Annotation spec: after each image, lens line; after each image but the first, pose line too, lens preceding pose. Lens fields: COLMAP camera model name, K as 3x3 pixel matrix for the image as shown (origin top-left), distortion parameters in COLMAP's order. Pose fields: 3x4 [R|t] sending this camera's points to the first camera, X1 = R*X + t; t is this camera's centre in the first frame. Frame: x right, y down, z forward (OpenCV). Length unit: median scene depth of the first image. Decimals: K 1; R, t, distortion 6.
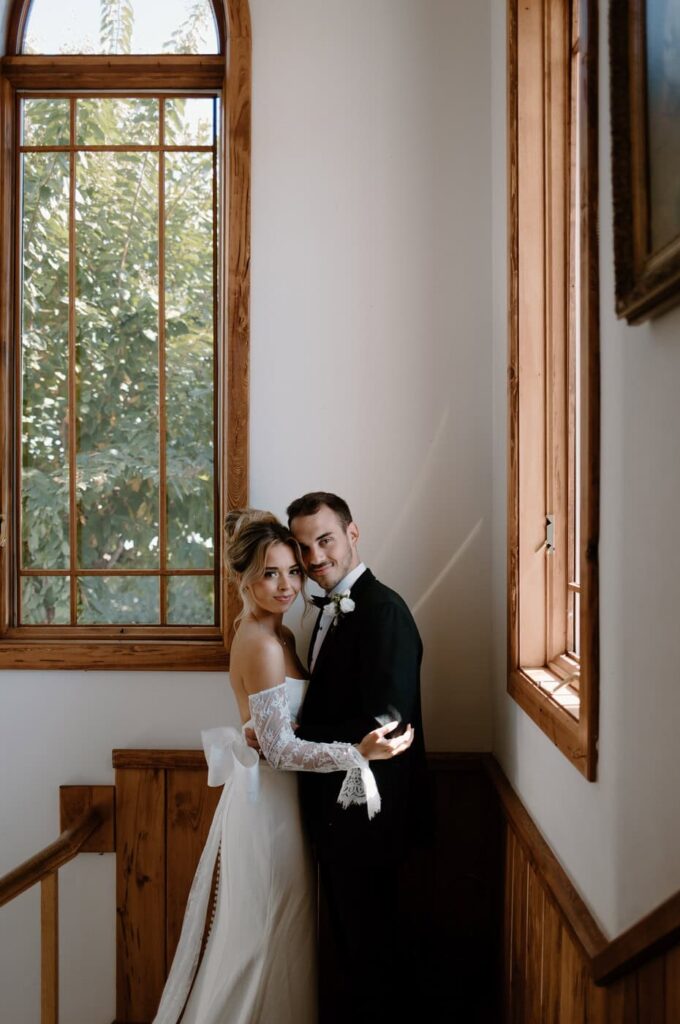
lens RADIAL K [[976.5, 0, 343.1], [0, 976.5, 515.2], [0, 0, 1]] dist [-0.042265, -0.000614]
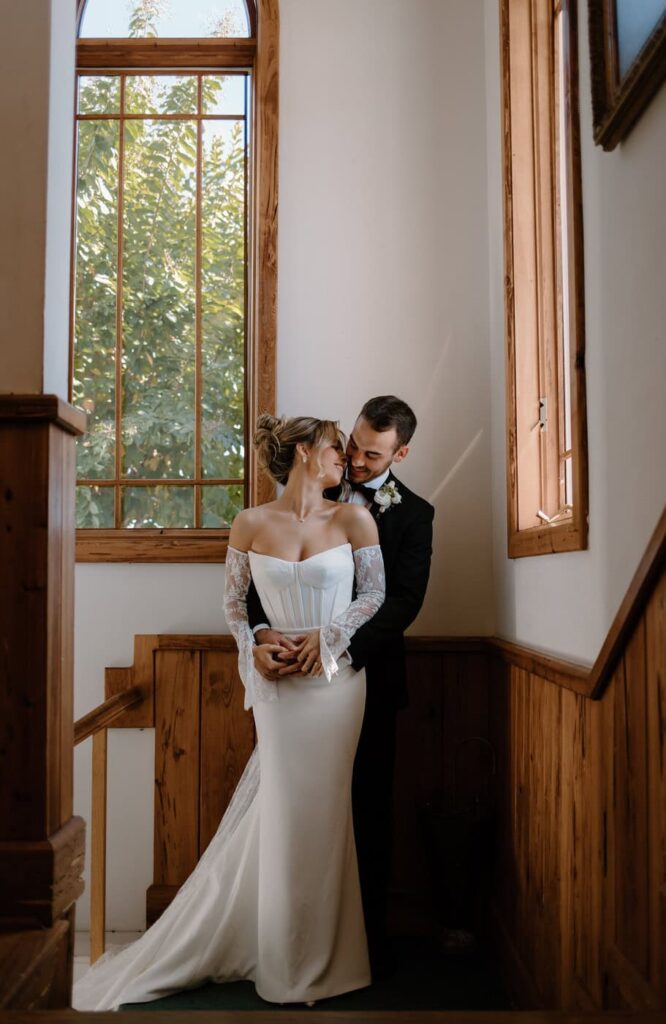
lens RADIAL K [[969.8, 0, 333.0], [0, 969.8, 512.0], [0, 0, 1]] dist [-0.050034, 0.024749]
pose [[0.999995, -0.001242, 0.002932, -0.034300], [0.001439, 0.997679, -0.068075, 0.177756], [-0.002841, 0.068078, 0.997676, -0.115988]]
